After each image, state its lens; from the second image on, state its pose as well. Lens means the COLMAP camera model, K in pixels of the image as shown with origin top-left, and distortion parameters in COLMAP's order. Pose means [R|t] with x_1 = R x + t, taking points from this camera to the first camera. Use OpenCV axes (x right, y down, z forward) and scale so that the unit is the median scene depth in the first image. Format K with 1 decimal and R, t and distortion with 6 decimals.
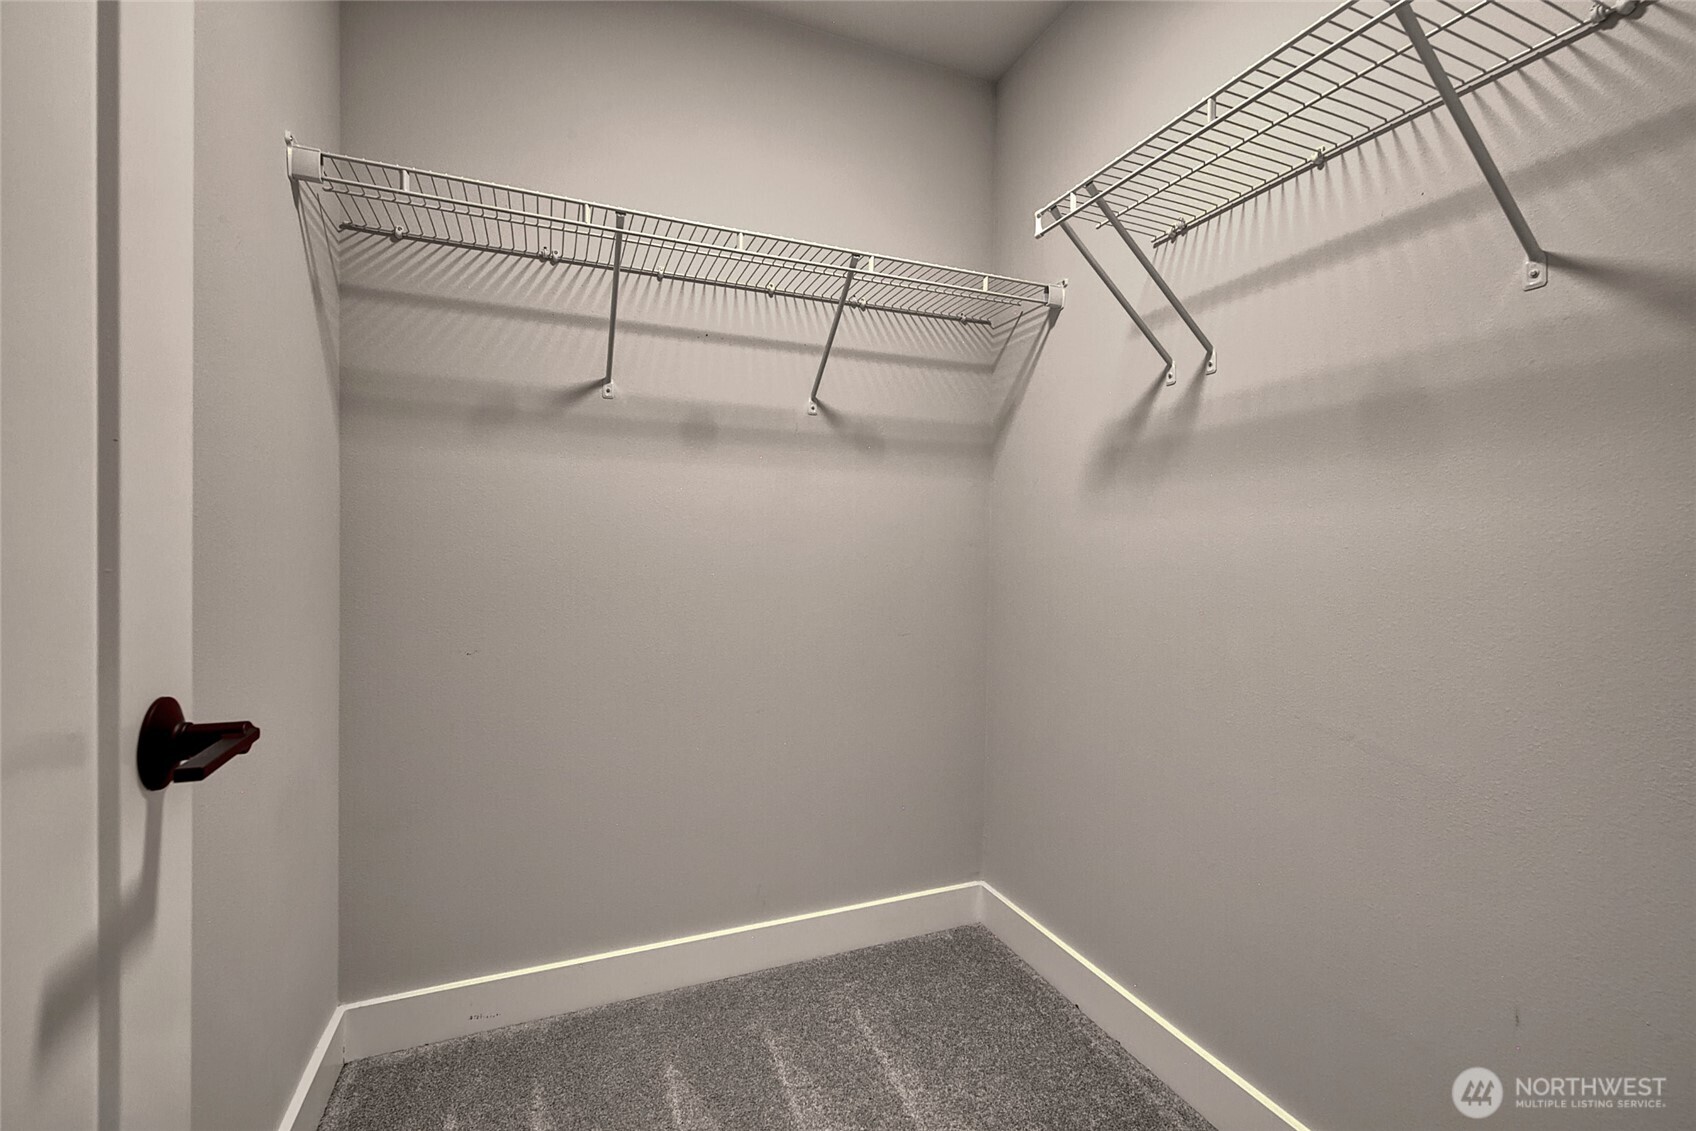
lens RADIAL K [[729.2, 0, 847.3], [0, 729.2, 568.1], [0, 0, 1]] dist [-0.007070, 0.001442]
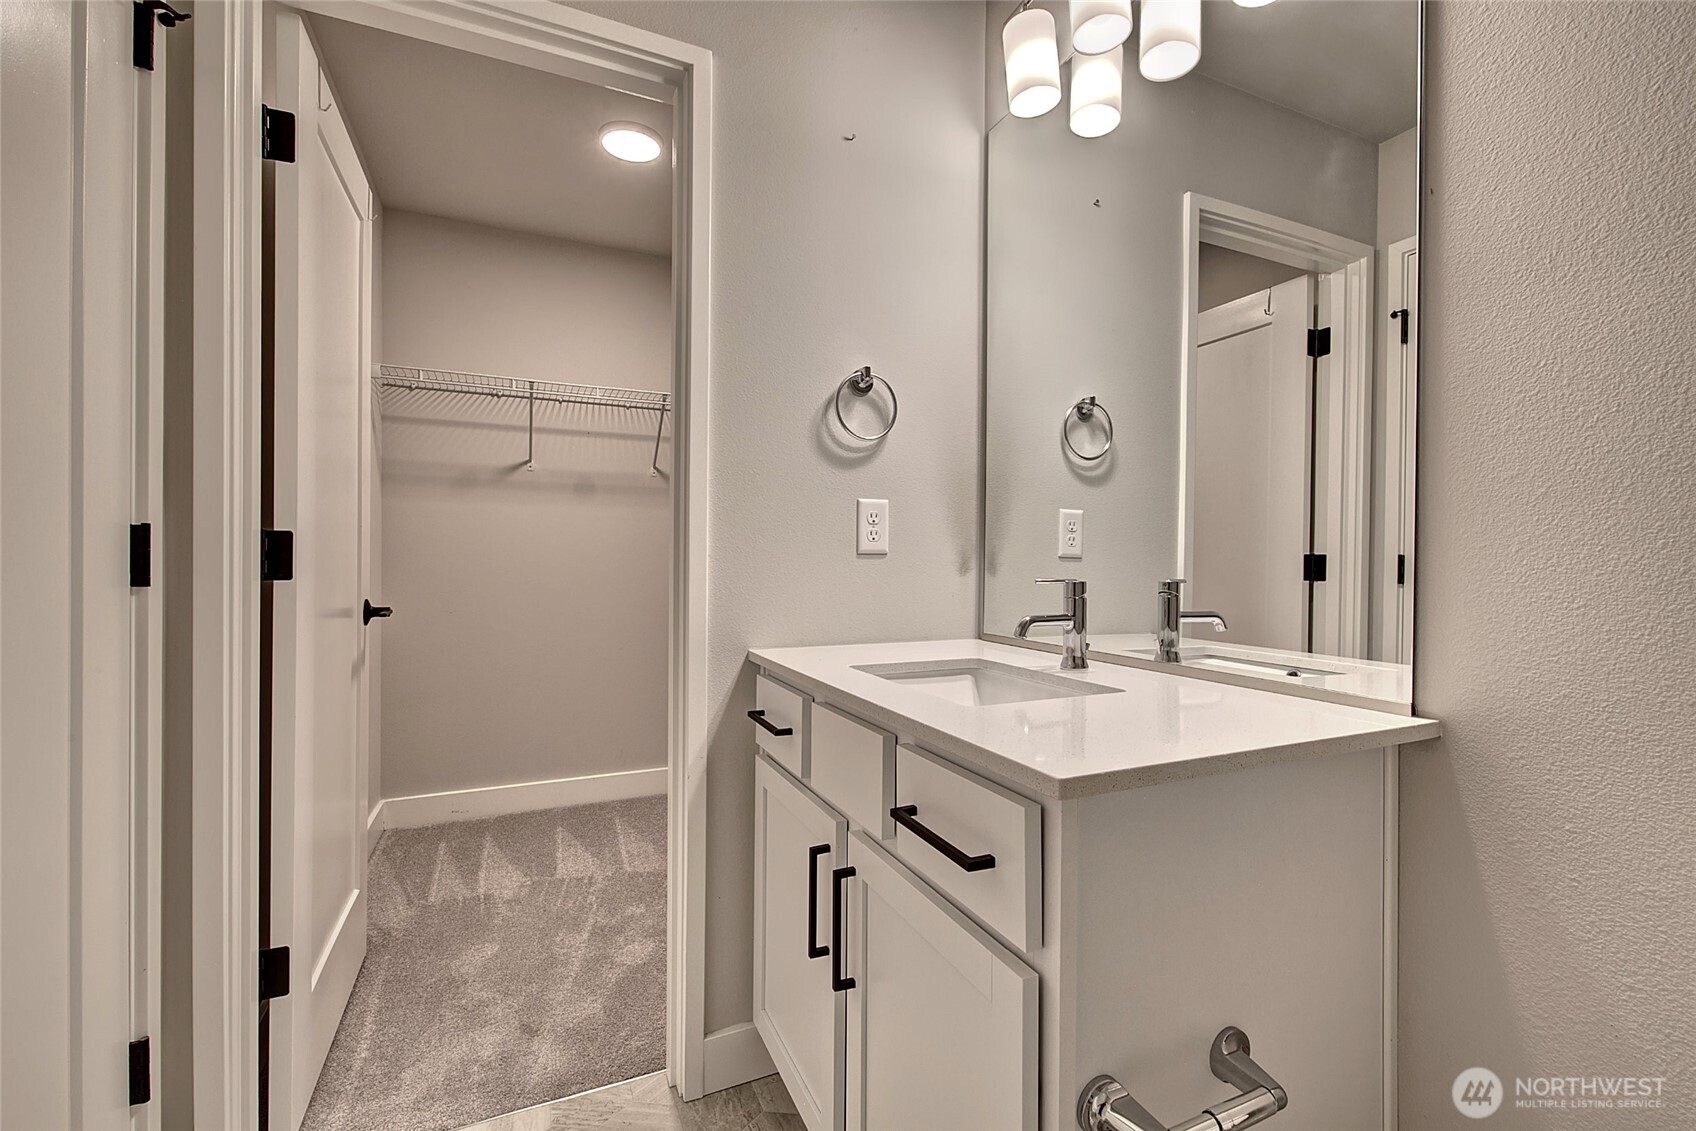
lens RADIAL K [[729.2, 0, 848.1], [0, 729.2, 571.1], [0, 0, 1]] dist [-0.007070, 0.001442]
pose [[0.999376, -0.004568, 0.035013, 0.401914], [0.004828, 0.999961, -0.007347, 0.030704], [-0.034978, 0.007511, 0.999360, -0.840240]]
